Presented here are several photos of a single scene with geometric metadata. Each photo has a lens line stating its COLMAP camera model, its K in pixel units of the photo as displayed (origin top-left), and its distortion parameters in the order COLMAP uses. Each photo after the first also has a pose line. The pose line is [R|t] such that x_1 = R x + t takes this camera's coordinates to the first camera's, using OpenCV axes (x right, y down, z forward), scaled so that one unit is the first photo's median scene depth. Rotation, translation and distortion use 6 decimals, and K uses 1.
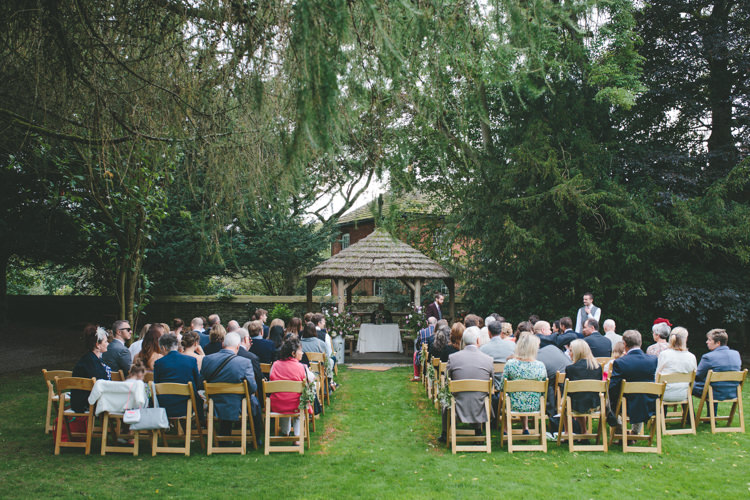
lens RADIAL K [[719.7, 0, 376.1], [0, 719.7, 257.6], [0, 0, 1]] dist [-0.033652, 0.012422]
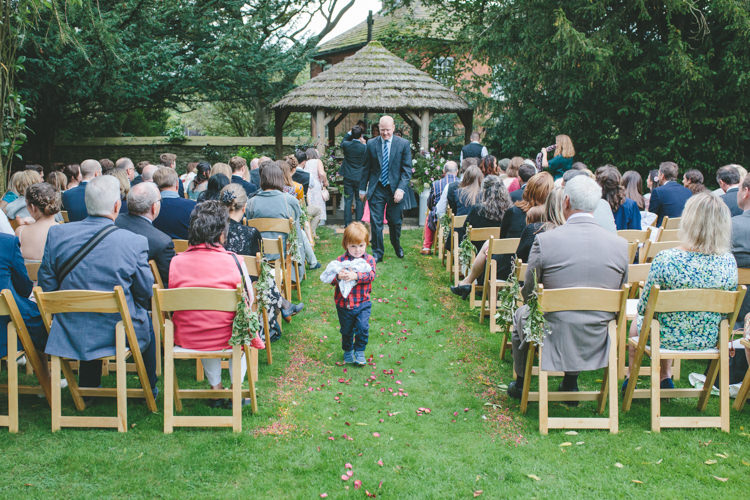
lens RADIAL K [[721.6, 0, 375.0], [0, 721.6, 250.0], [0, 0, 1]] dist [-0.028159, 0.000381]
pose [[0.999772, 0.000288, 0.021334, -0.008857], [-0.004500, 0.980268, 0.197620, 0.023511], [-0.020856, -0.197671, 0.980047, 0.250213]]
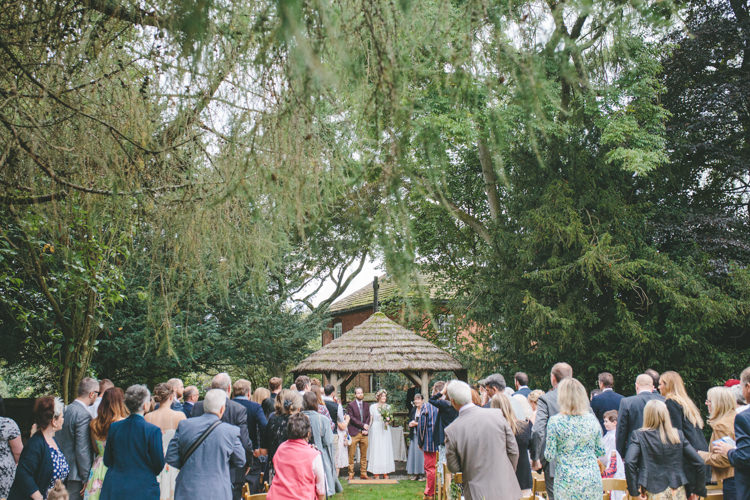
lens RADIAL K [[754.8, 0, 349.6], [0, 754.8, 230.4], [0, 0, 1]] dist [-0.098563, 0.215176]
pose [[0.999461, -0.024135, -0.022259, -0.006265], [0.020309, 0.987155, -0.158469, 0.004229], [0.025798, 0.157932, 0.987113, 0.099860]]
